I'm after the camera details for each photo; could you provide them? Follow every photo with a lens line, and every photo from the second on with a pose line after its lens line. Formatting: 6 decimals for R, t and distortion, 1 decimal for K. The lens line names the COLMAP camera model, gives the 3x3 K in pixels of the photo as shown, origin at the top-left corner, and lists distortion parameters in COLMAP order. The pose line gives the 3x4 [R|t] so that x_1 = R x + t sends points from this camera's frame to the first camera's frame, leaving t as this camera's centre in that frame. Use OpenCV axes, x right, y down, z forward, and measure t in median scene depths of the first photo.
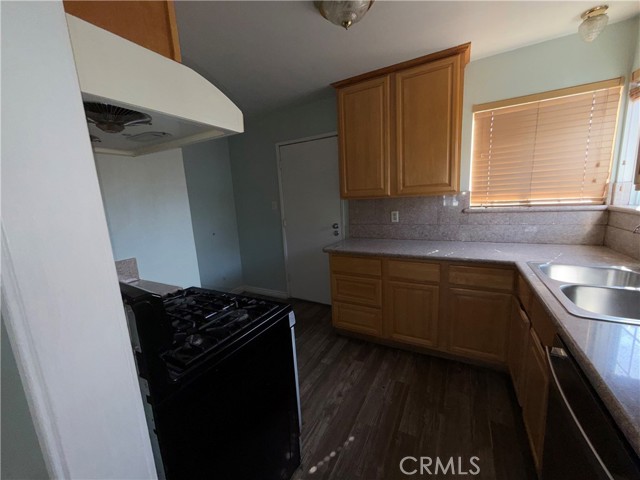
lens RADIAL K [[255.1, 0, 330.2], [0, 255.1, 239.6], [0, 0, 1]] dist [-0.003750, -0.000442]
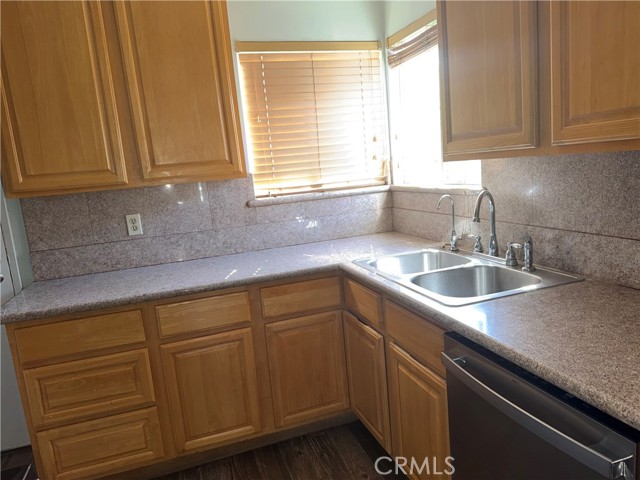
lens RADIAL K [[450.1, 0, 319.5], [0, 450.1, 241.8], [0, 0, 1]] dist [0.040518, -0.035662]
pose [[0.682694, -0.127055, 0.719574, -0.188026], [0.170059, 0.985353, 0.012640, -0.003218], [-0.710640, 0.113741, 0.694301, 0.107818]]
